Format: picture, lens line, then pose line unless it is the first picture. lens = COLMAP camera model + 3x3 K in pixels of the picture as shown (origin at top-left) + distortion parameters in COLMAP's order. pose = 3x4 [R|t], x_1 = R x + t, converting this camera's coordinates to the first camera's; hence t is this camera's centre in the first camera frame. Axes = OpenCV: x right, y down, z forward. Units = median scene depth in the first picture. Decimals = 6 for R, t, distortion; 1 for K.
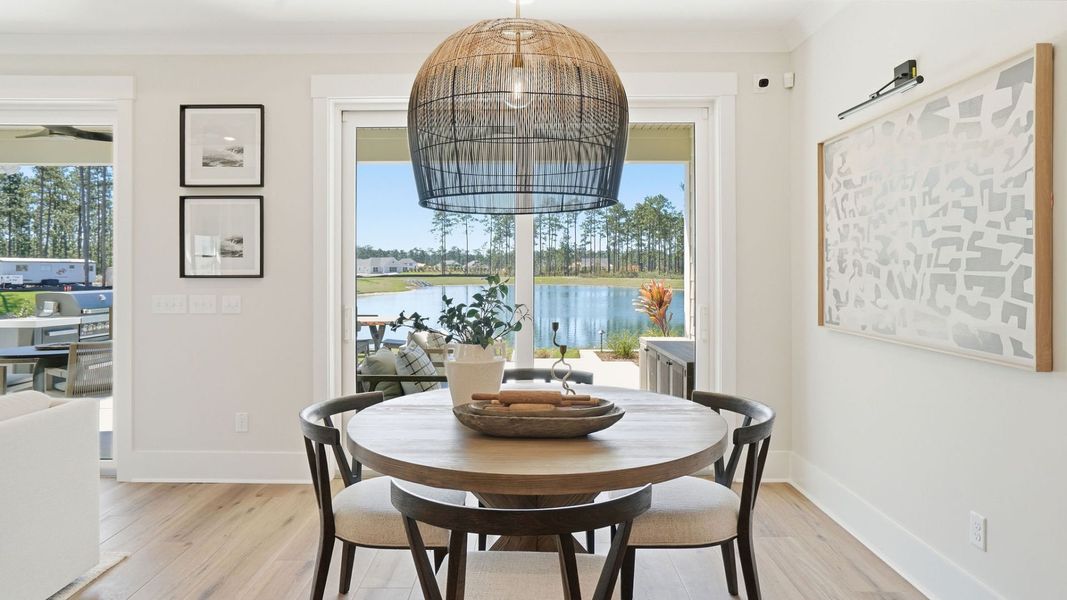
lens RADIAL K [[656.5, 0, 515.0], [0, 656.5, 280.9], [0, 0, 1]] dist [0.002149, 0.003700]
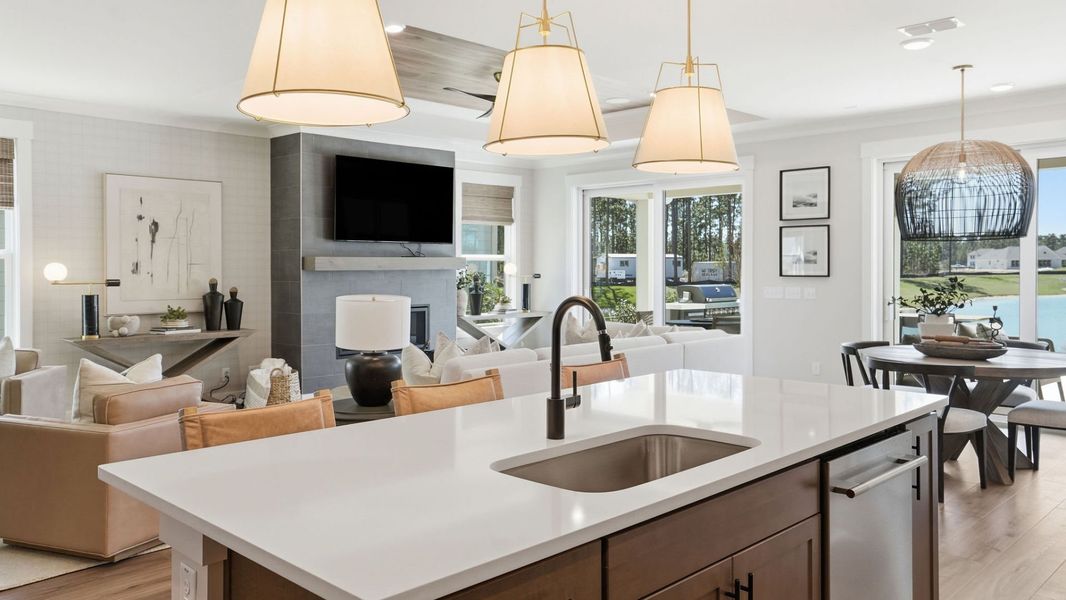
lens RADIAL K [[819.8, 0, 532.1], [0, 819.8, 249.3], [0, 0, 1]] dist [0.003945, 0.001974]
pose [[0.736939, -0.014220, -0.675809, 0.402372], [-0.009041, 0.999482, -0.030889, -0.003599], [0.675898, 0.028874, 0.736429, -0.890266]]
